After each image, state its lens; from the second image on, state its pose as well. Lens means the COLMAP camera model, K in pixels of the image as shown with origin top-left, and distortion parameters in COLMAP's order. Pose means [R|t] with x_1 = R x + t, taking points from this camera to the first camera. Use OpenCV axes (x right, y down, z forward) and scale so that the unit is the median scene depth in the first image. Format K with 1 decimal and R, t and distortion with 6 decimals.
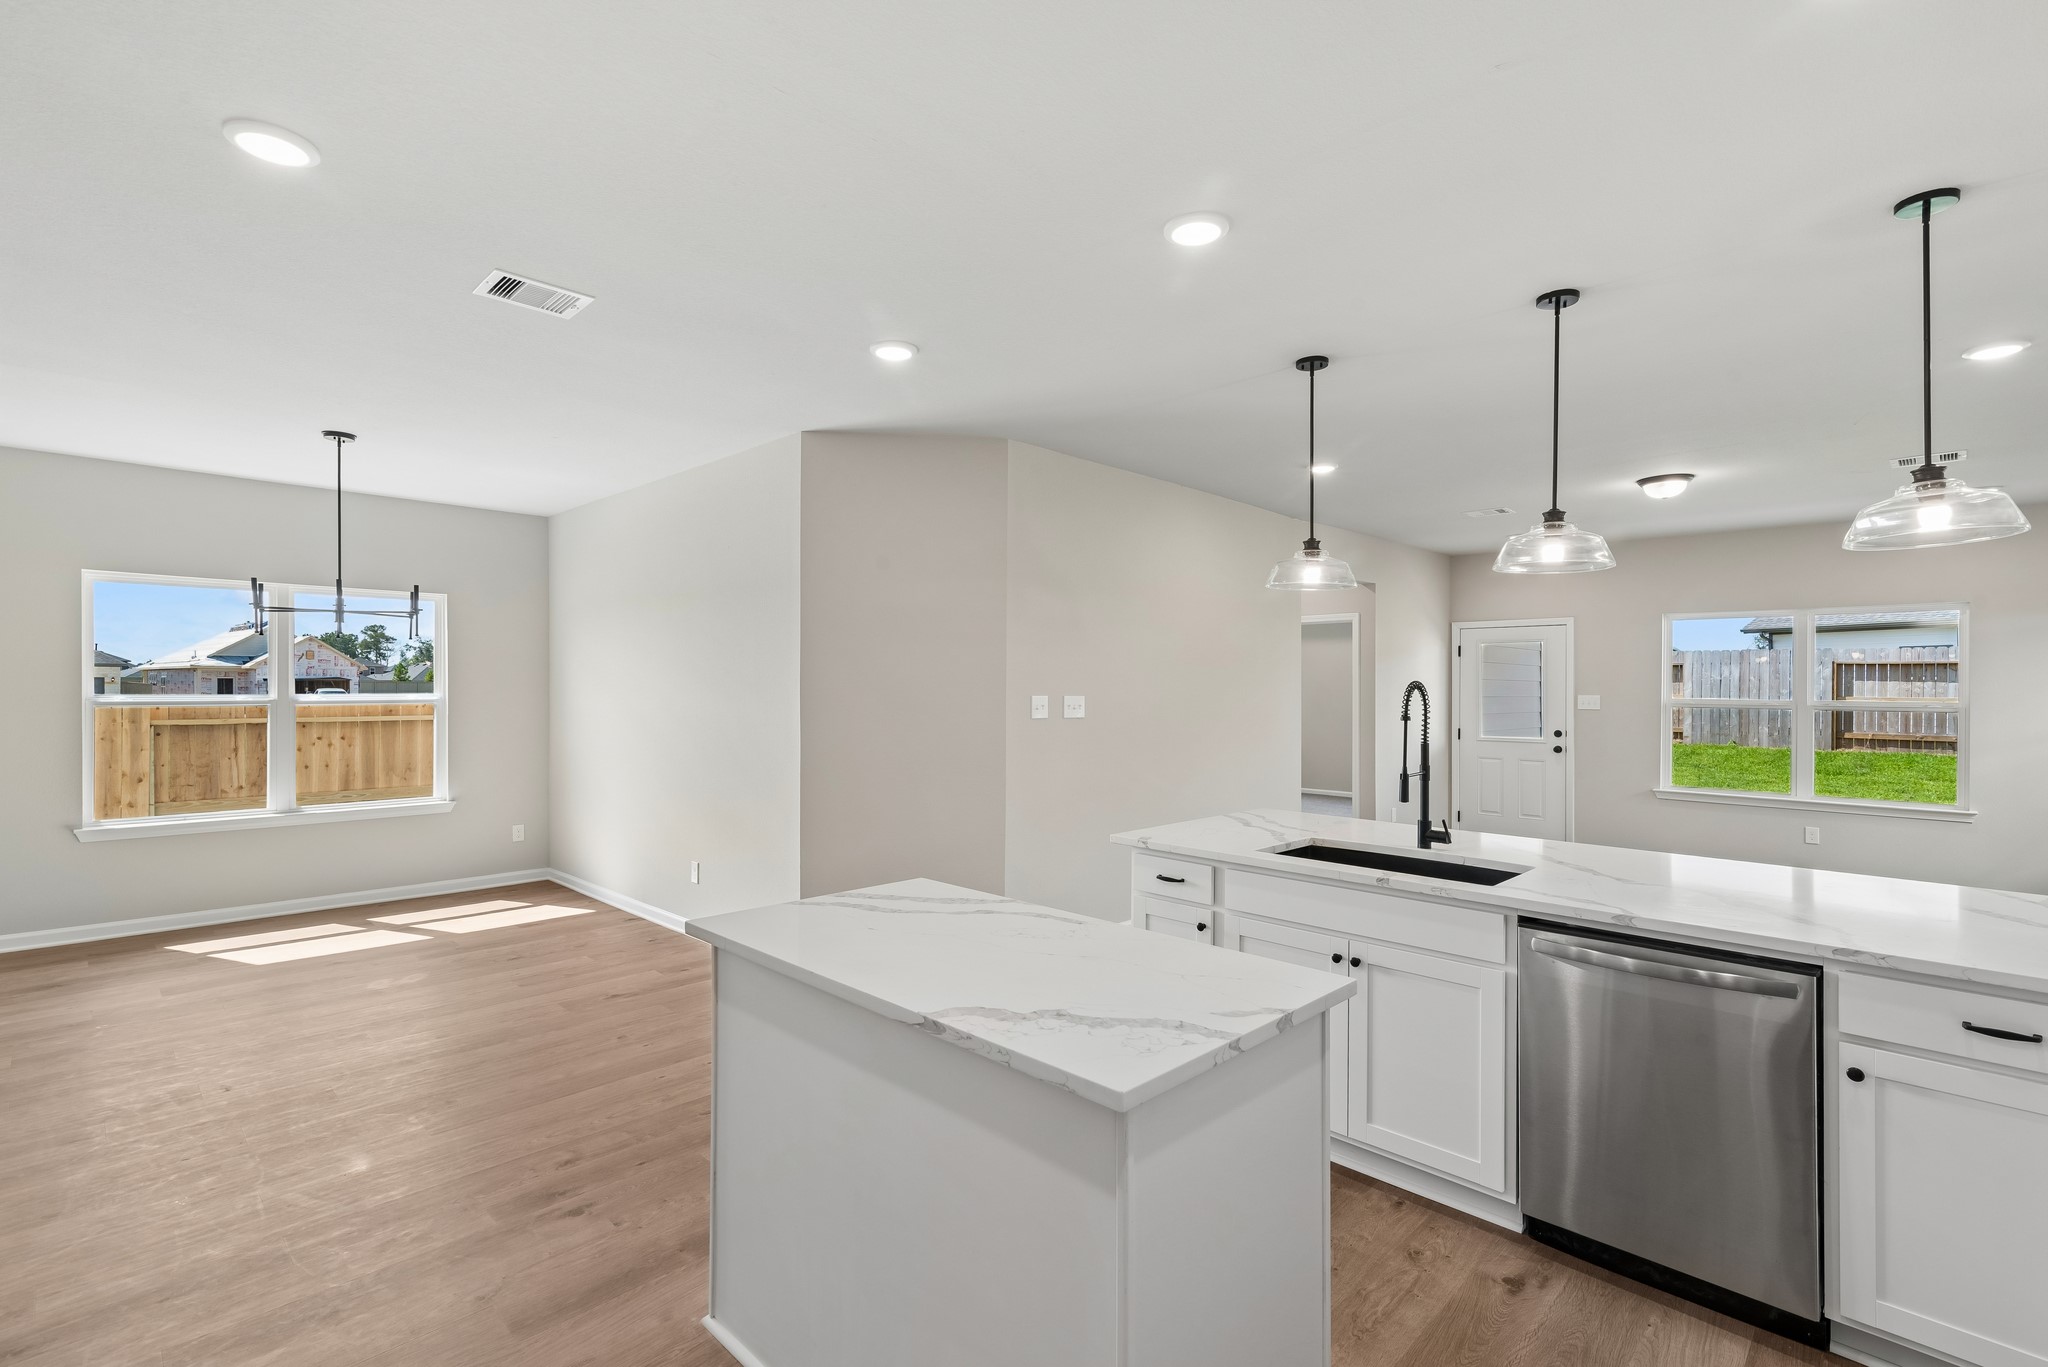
lens RADIAL K [[935.6, 0, 1011.9], [0, 935.6, 695.9], [0, 0, 1]] dist [0.014780, 0.000635]
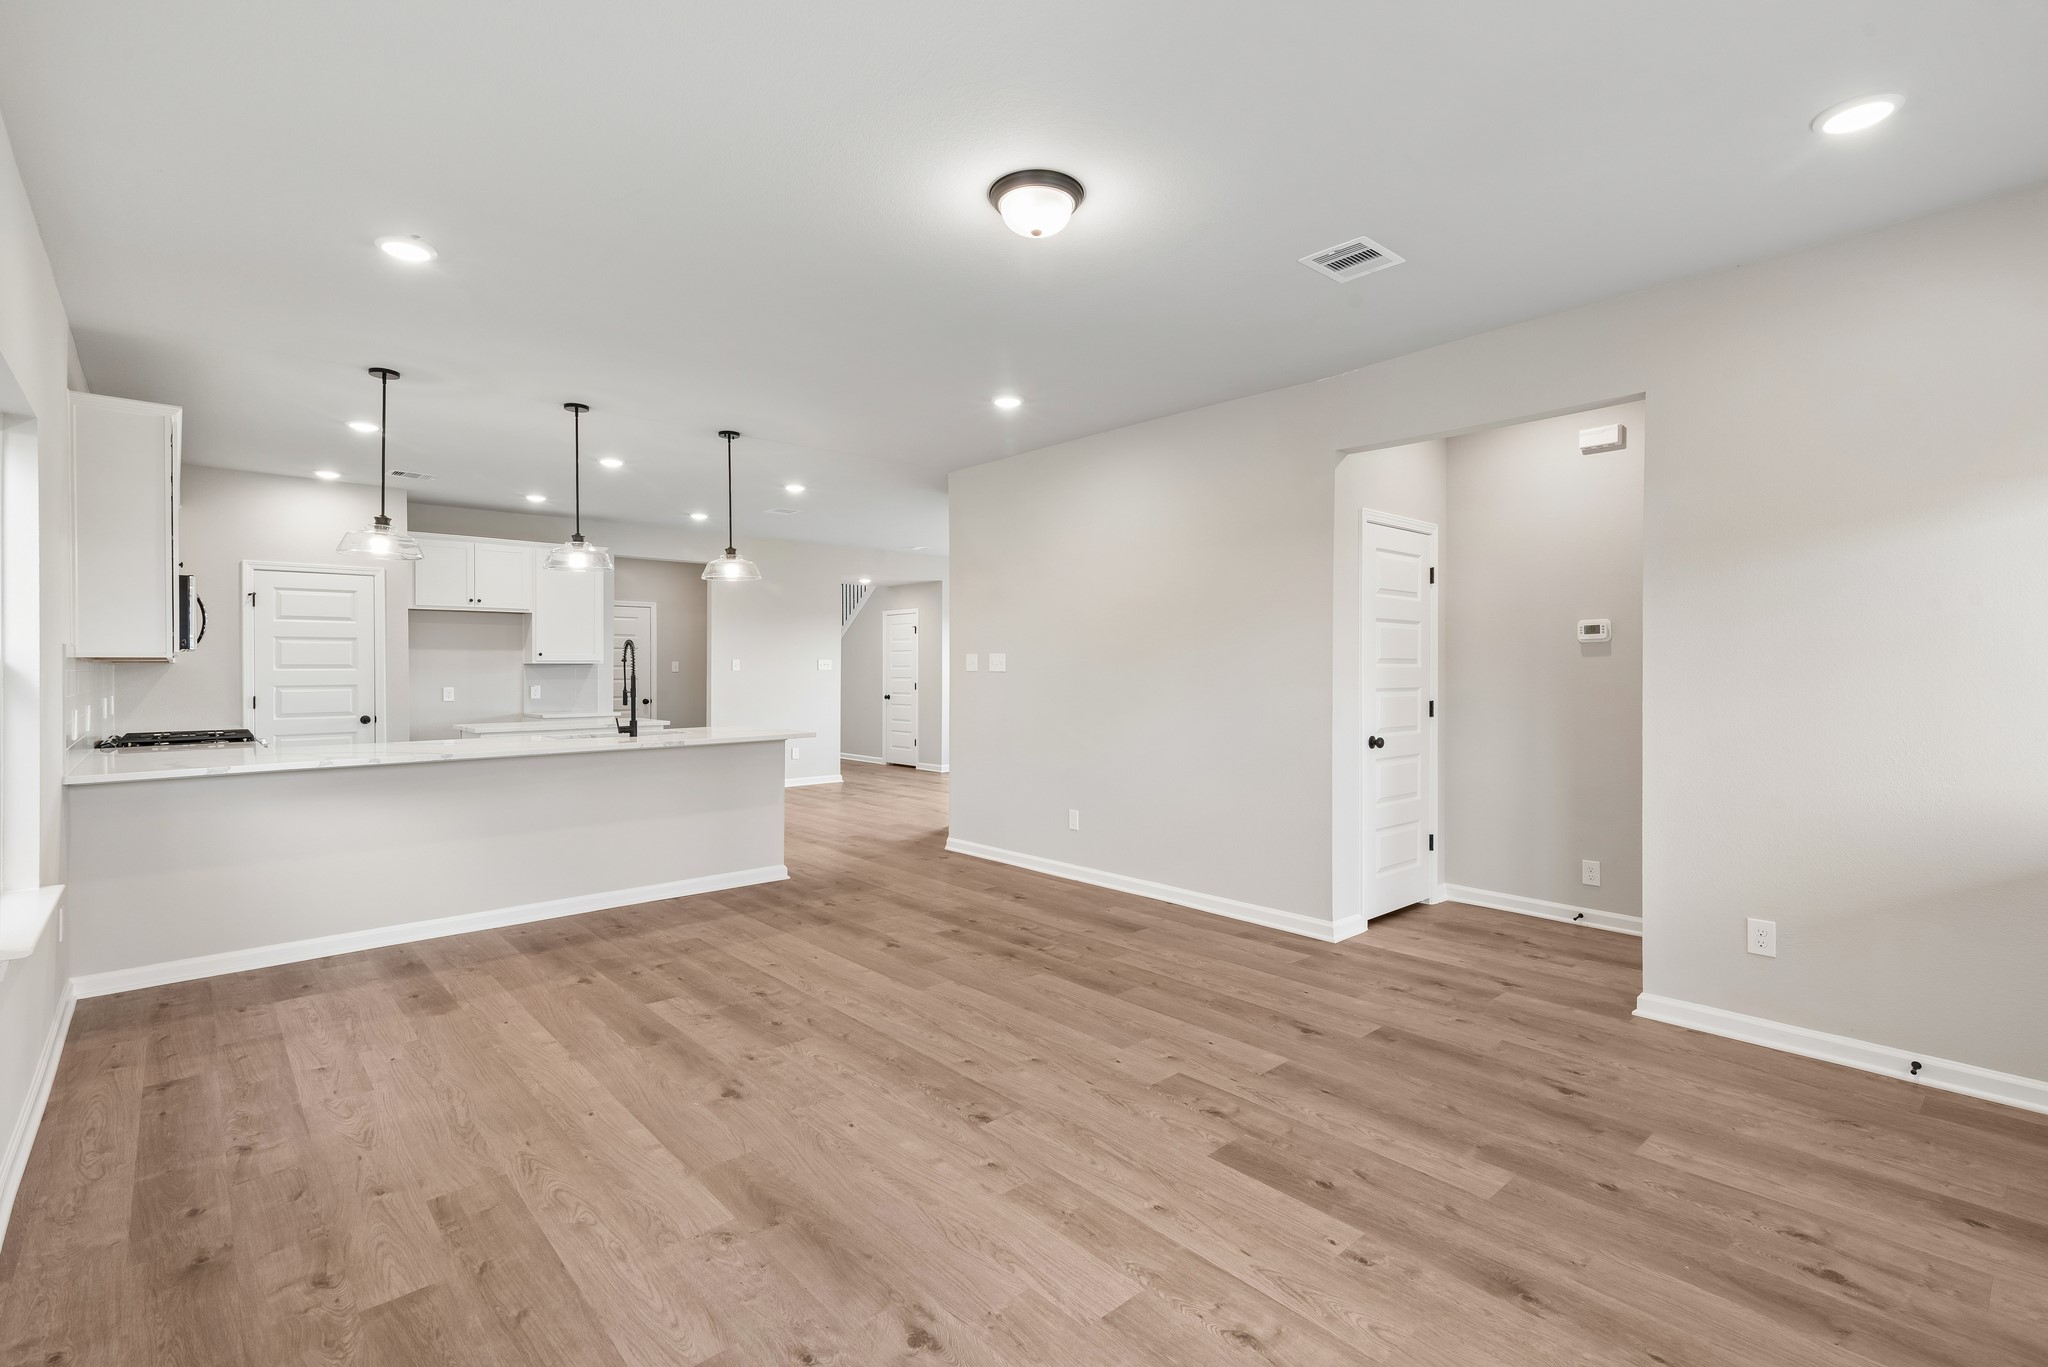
lens RADIAL K [[935.6, 0, 1031.3], [0, 935.6, 670.9], [0, 0, 1]] dist [0.014780, 0.000635]
pose [[-0.040275, -0.001887, -0.999187, 1.128404], [-0.006546, 0.999977, -0.001625, 0.021196], [0.999167, 0.006476, -0.040286, 0.944913]]
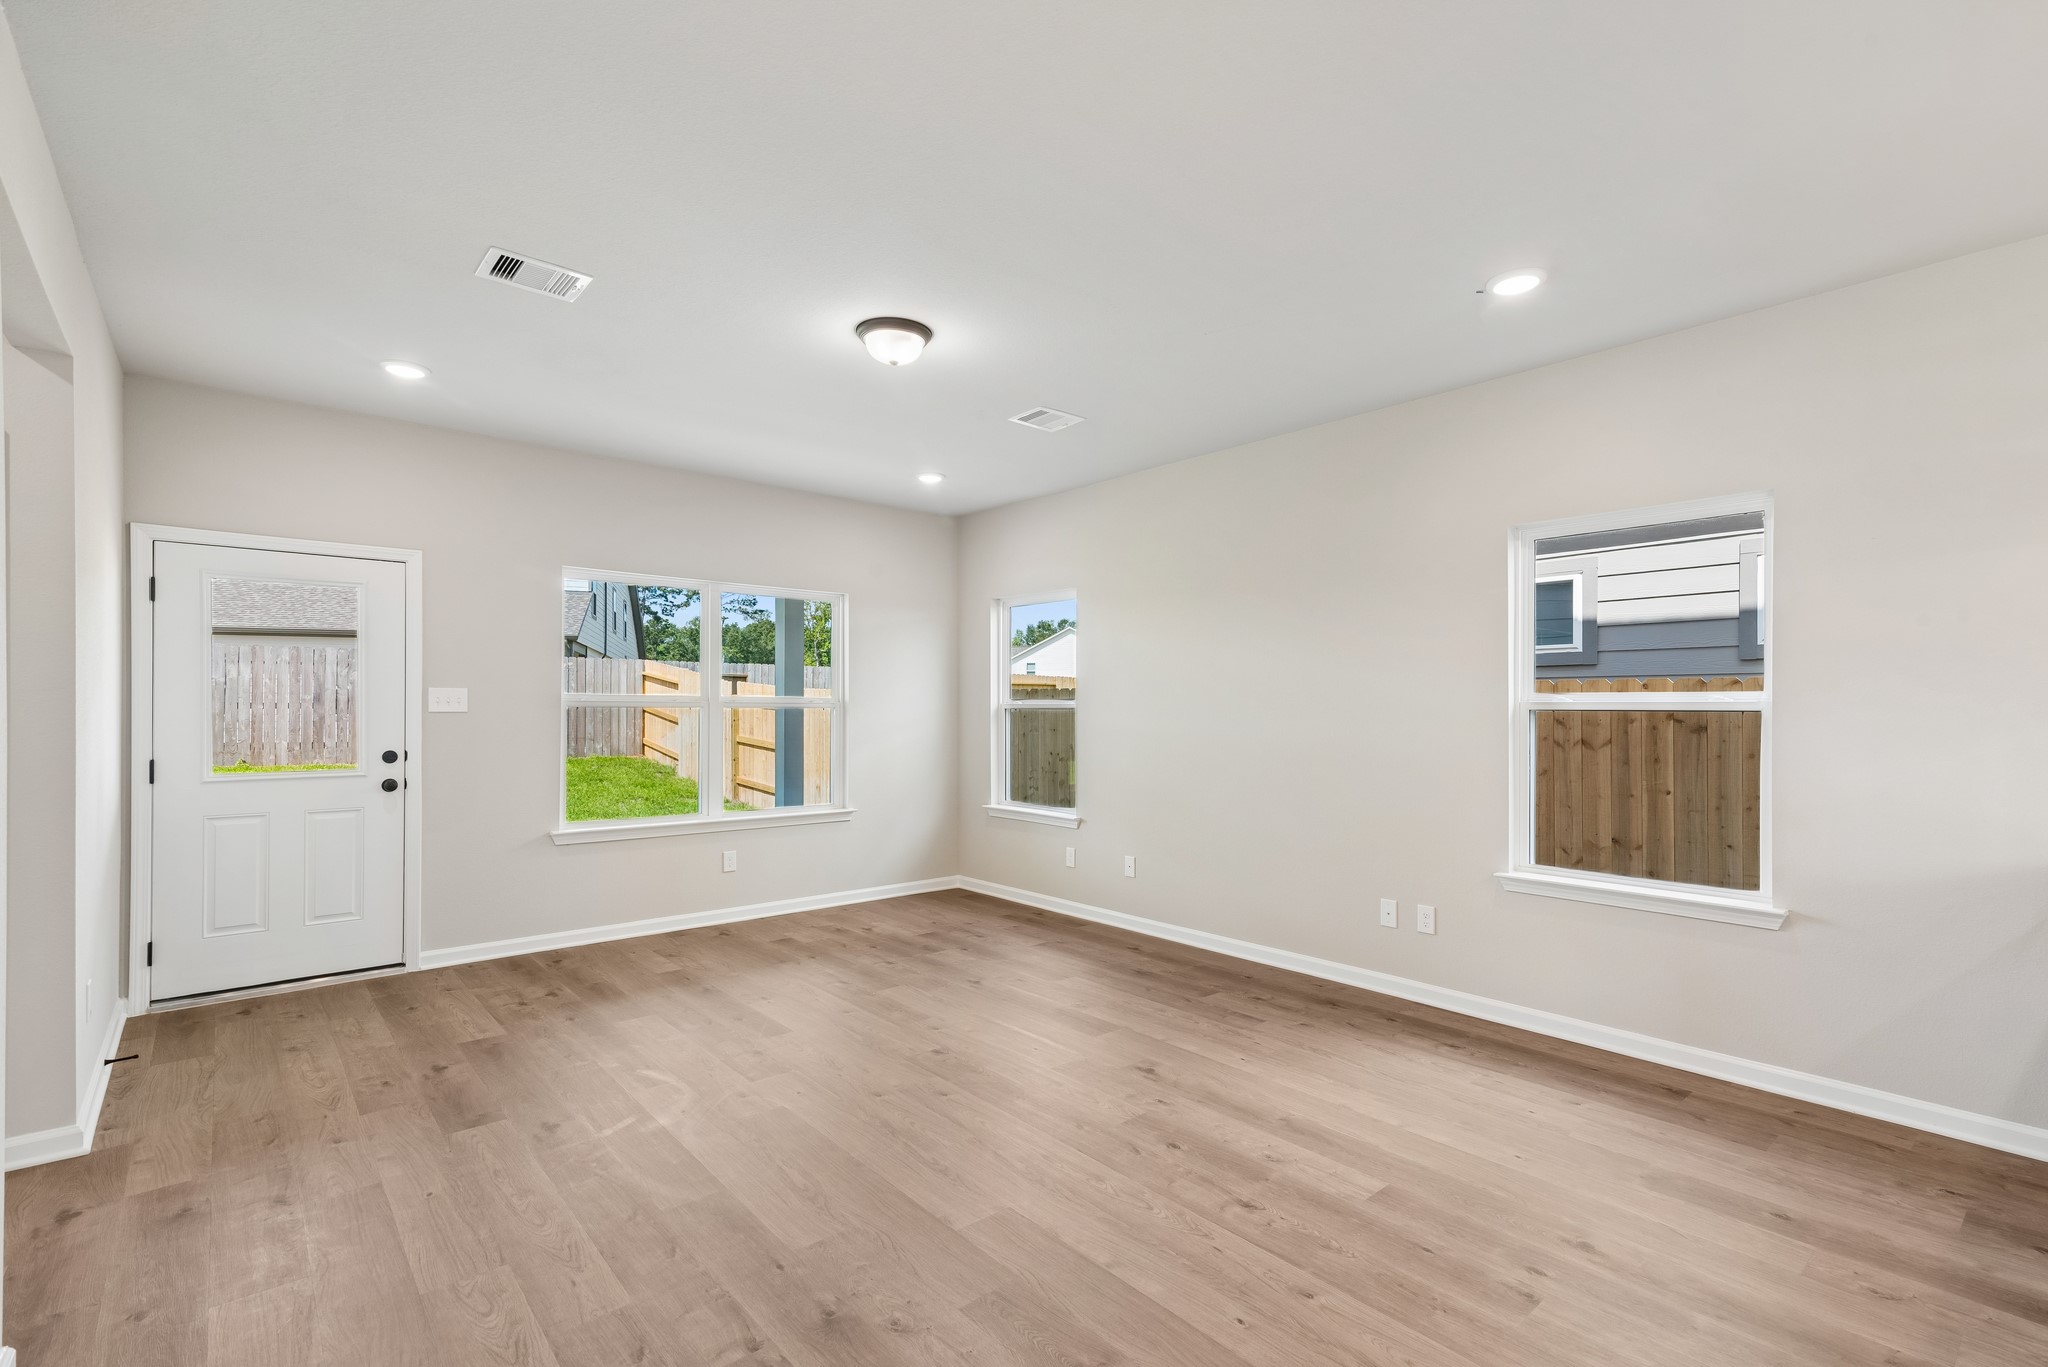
lens RADIAL K [[935.6, 0, 1027.0], [0, 935.6, 715.7], [0, 0, 1]] dist [0.014780, 0.000635]
pose [[0.063754, -0.011815, 0.997896, 0.065894], [0.006272, 0.999915, 0.011438, 0.016058], [-0.997946, 0.005529, 0.063823, 0.806134]]
